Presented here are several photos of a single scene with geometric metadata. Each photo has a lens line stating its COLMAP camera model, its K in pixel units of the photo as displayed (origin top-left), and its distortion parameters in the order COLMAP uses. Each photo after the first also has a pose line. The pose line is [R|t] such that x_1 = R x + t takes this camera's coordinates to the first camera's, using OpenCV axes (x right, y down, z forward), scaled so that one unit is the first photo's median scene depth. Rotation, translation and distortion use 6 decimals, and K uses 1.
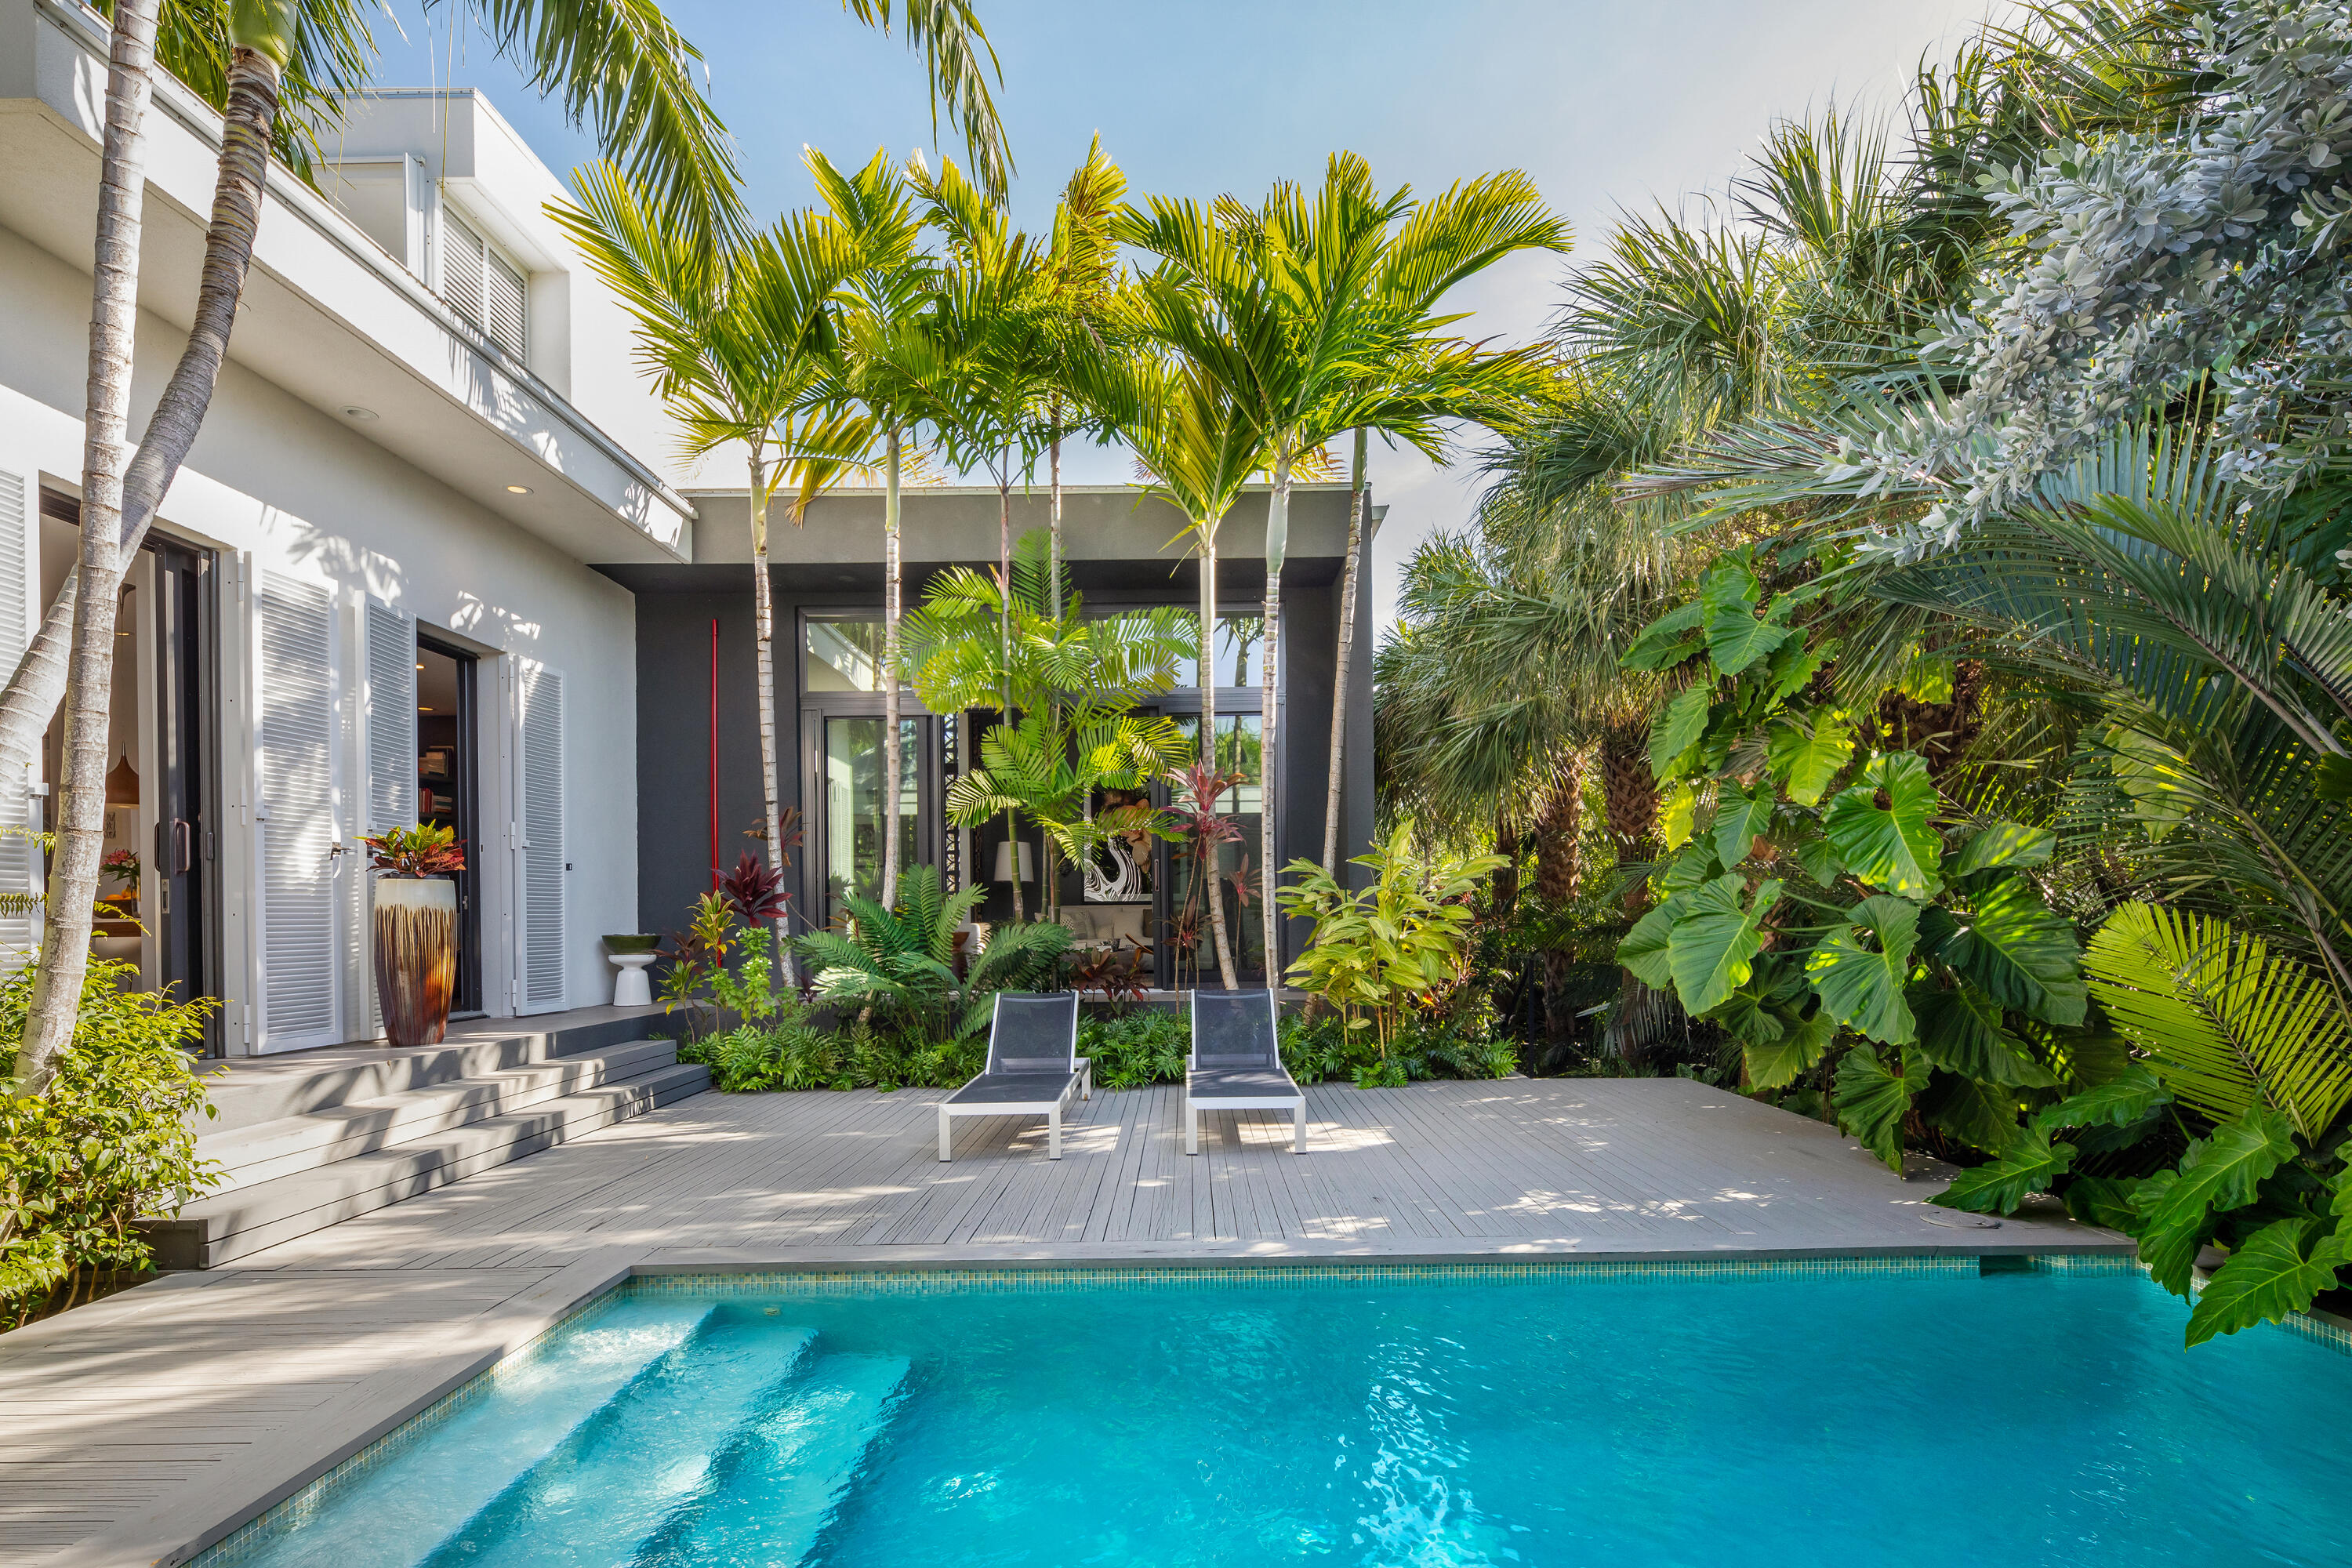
lens RADIAL K [[1155.7, 0, 1186.2], [0, 1155.7, 932.7], [0, 0, 1]] dist [-0.000244, -0.000106]
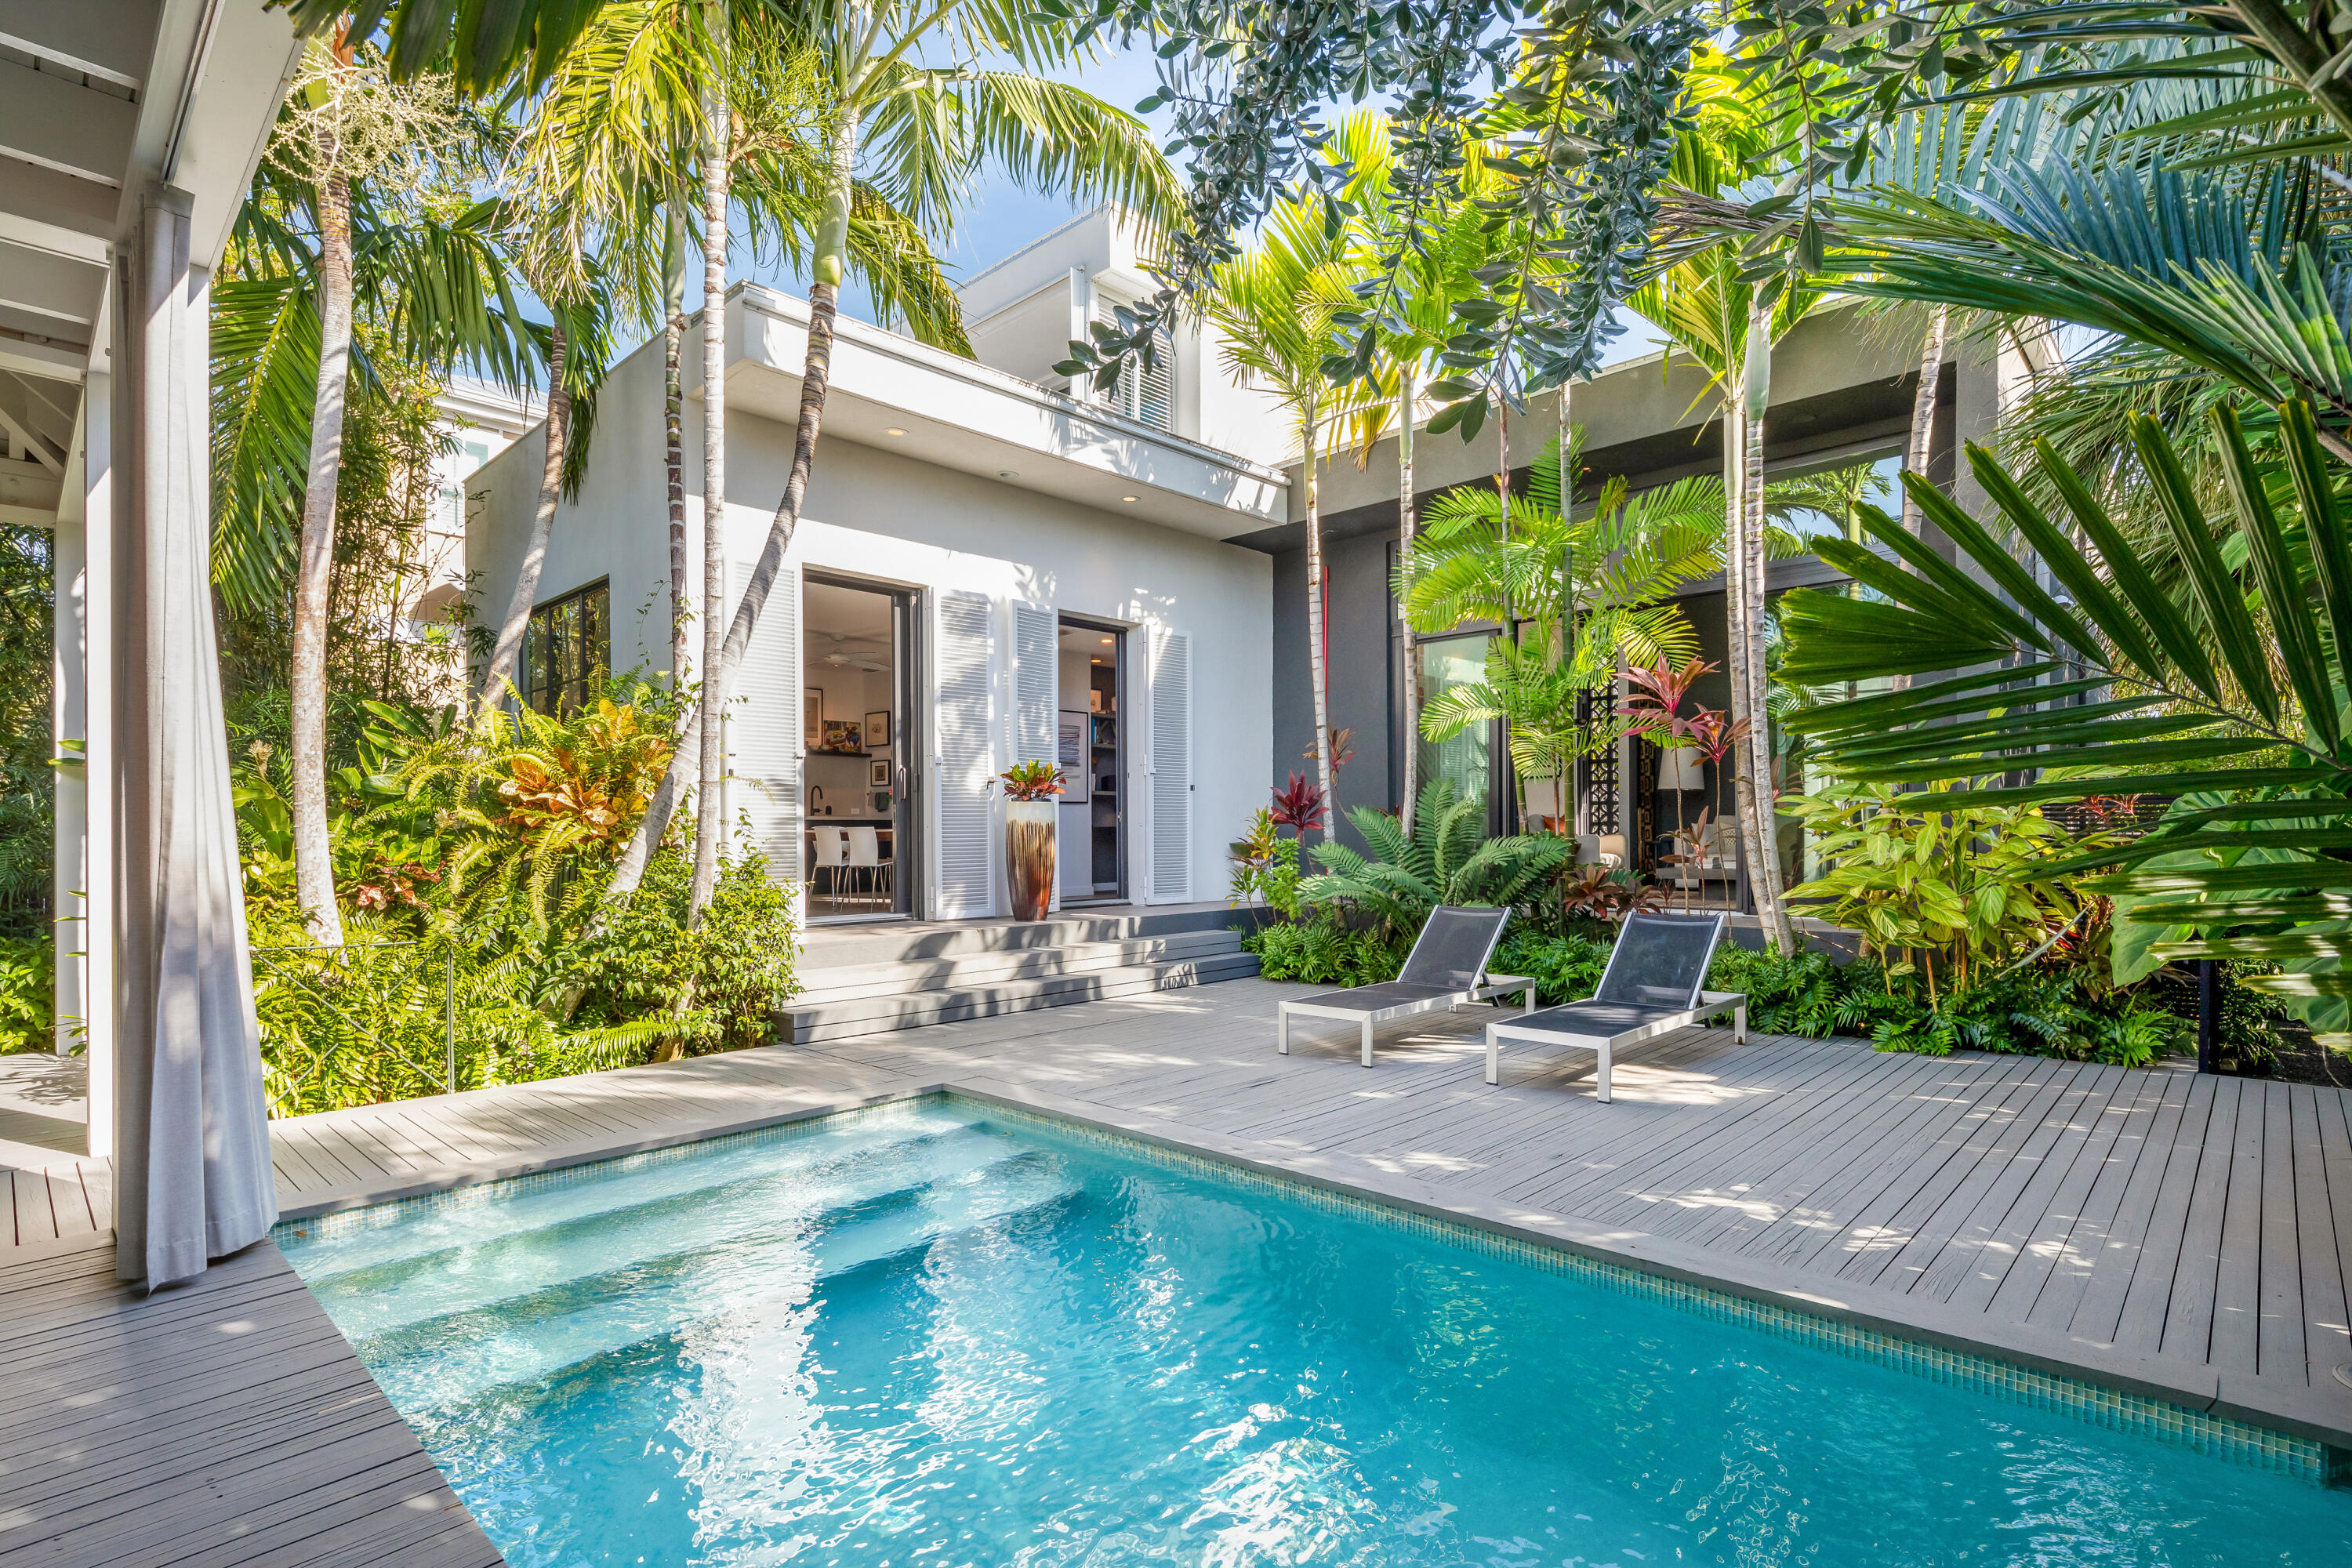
lens RADIAL K [[1149.4, 0, 1174.9], [0, 1149.4, 839.5], [0, 0, 1]] dist [-0.000500, -0.000402]
pose [[0.720130, 0.011820, -0.693739, 0.343424], [-0.011263, 0.999922, 0.005345, -0.007885], [0.693748, 0.003964, 0.720207, 0.101429]]
